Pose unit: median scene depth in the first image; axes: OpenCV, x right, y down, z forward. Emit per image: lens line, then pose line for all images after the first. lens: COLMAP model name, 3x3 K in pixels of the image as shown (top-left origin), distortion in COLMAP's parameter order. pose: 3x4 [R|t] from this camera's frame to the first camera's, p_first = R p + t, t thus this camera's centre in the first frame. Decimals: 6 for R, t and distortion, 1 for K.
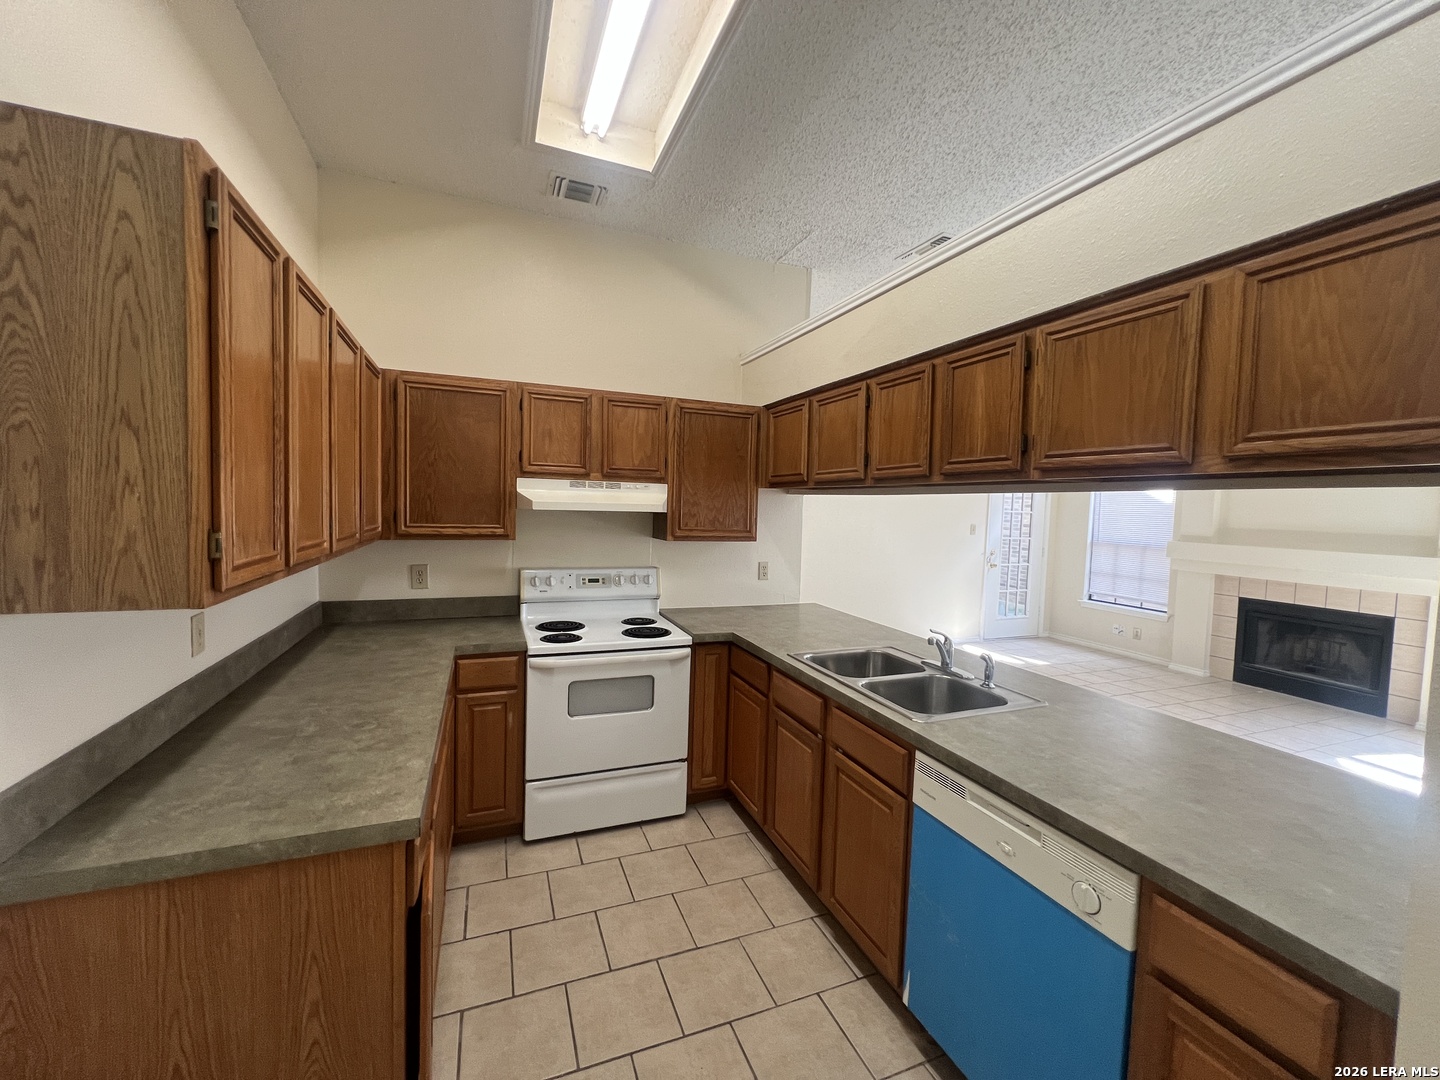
lens RADIAL K [[579.9, 0, 715.7], [0, 579.9, 537.7], [0, 0, 1]] dist [0.000139, -0.000151]
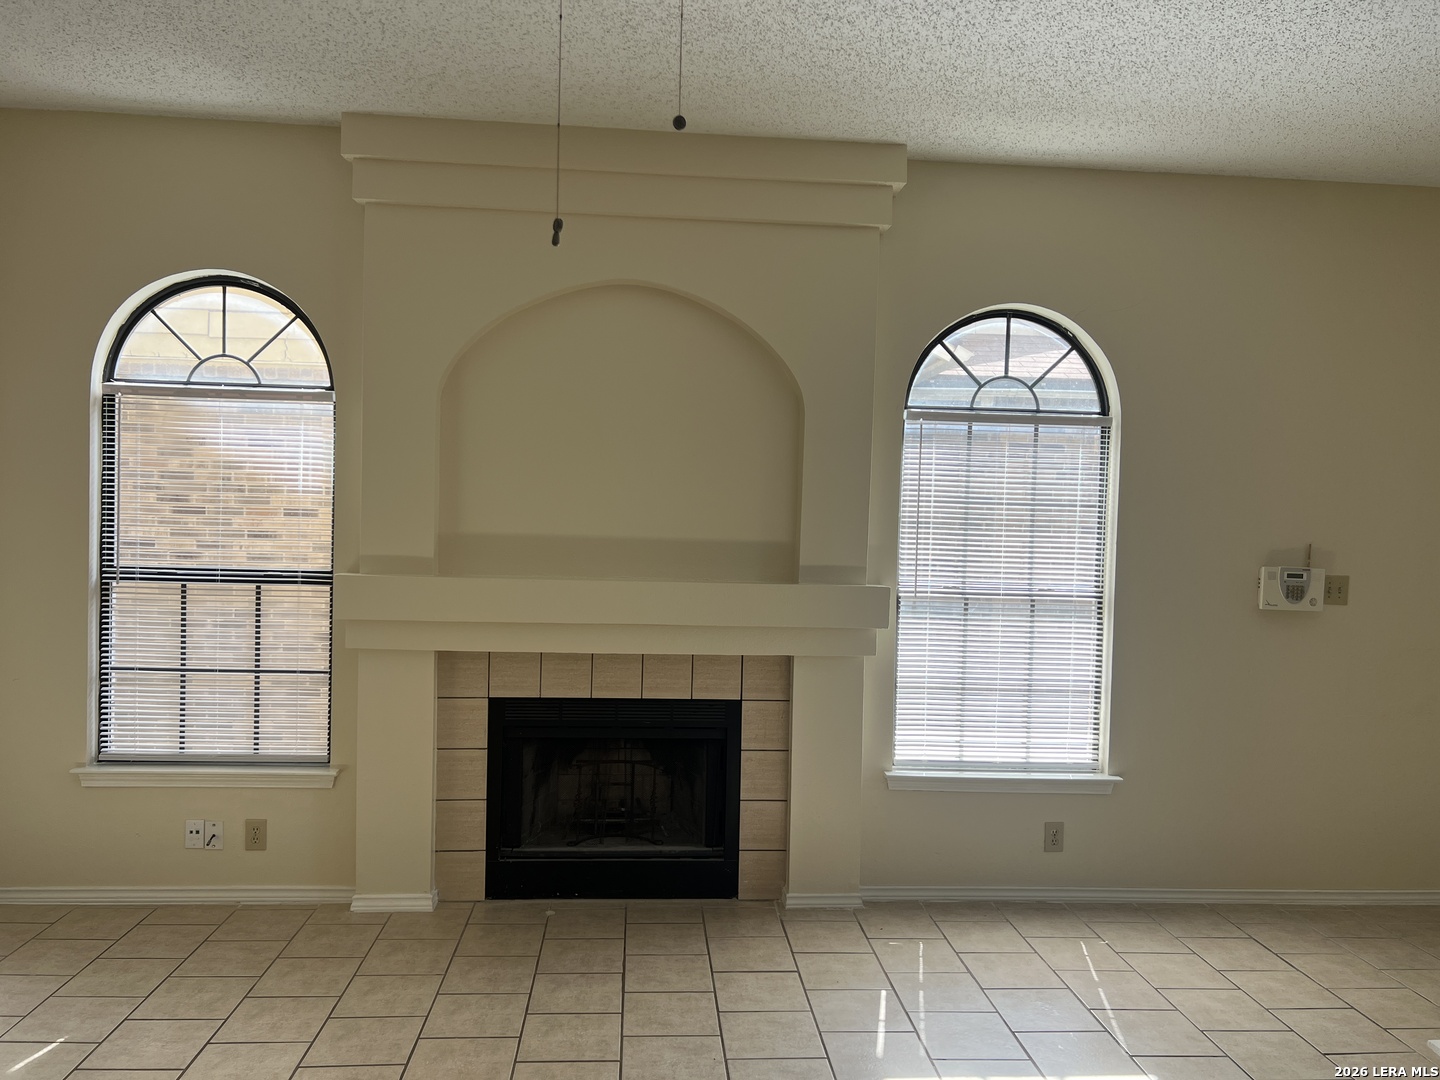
lens RADIAL K [[1088.6, 0, 702.2], [0, 1088.6, 568.0], [0, 0, 1]] dist [0.044944, -0.012572]
pose [[0.298400, -0.064240, 0.952277, 0.203237], [0.038972, 0.997720, 0.055093, -0.029124], [-0.953645, 0.020672, 0.300223, 0.614939]]
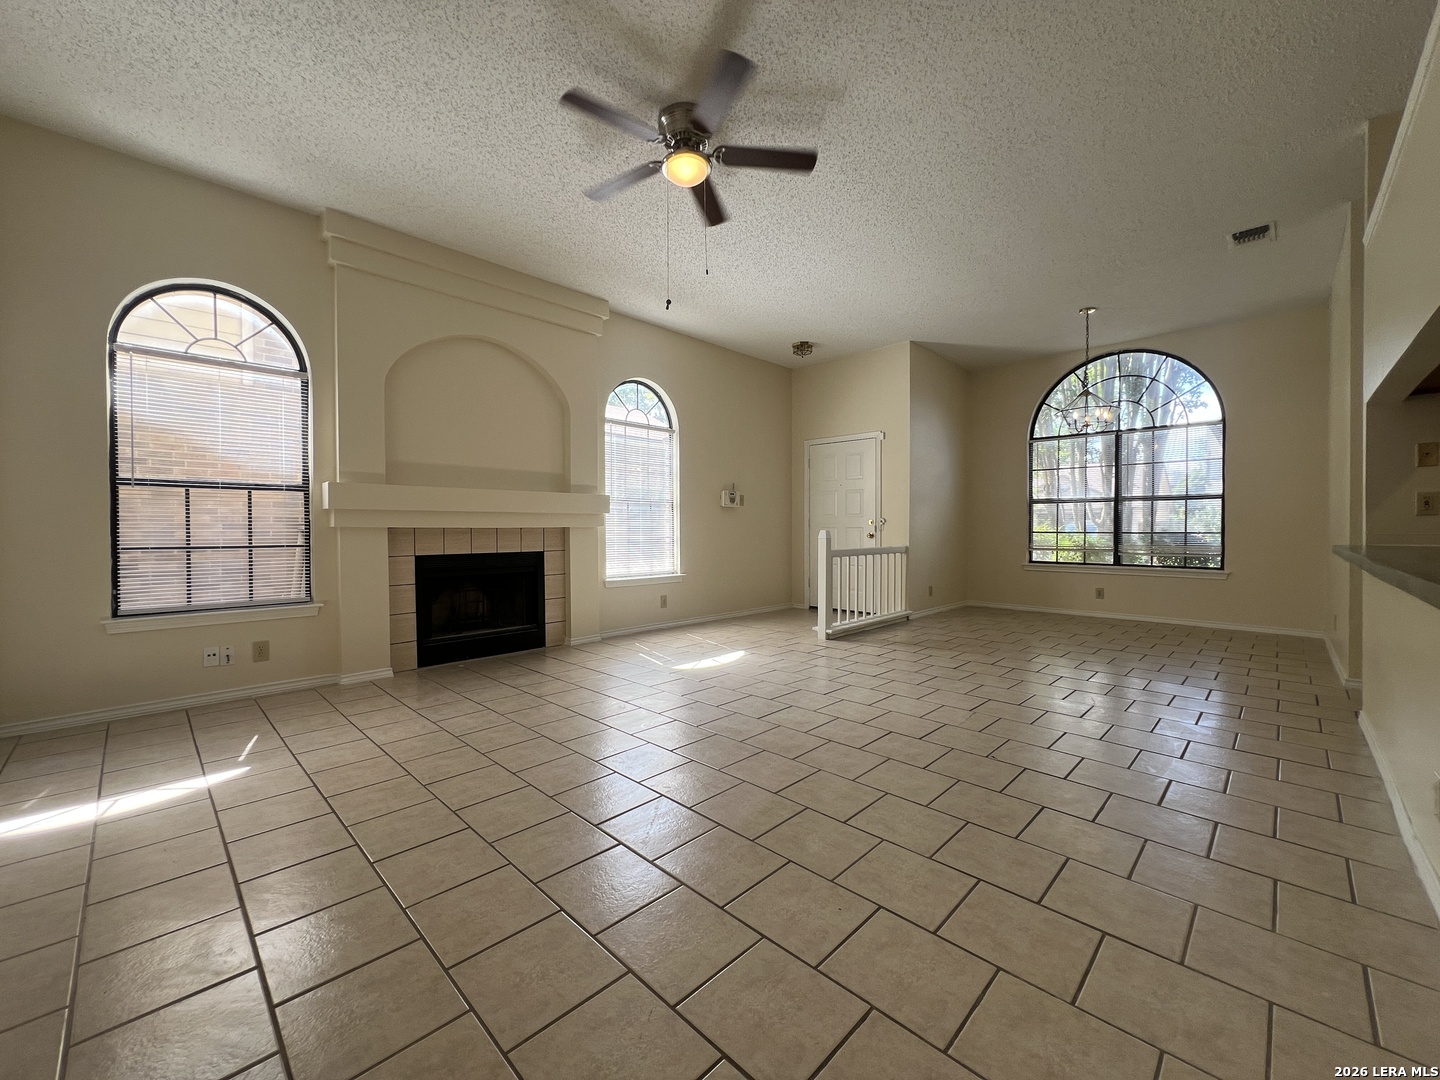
lens RADIAL K [[580.4, 0, 715.3], [0, 580.4, 541.9], [0, 0, 1]] dist [-0.004004, -0.000264]
pose [[-0.404925, -0.049175, 0.913027, 0.057403], [0.046018, 0.996191, 0.074064, 0.046869], [-0.913191, 0.072006, -0.401120, 0.946917]]
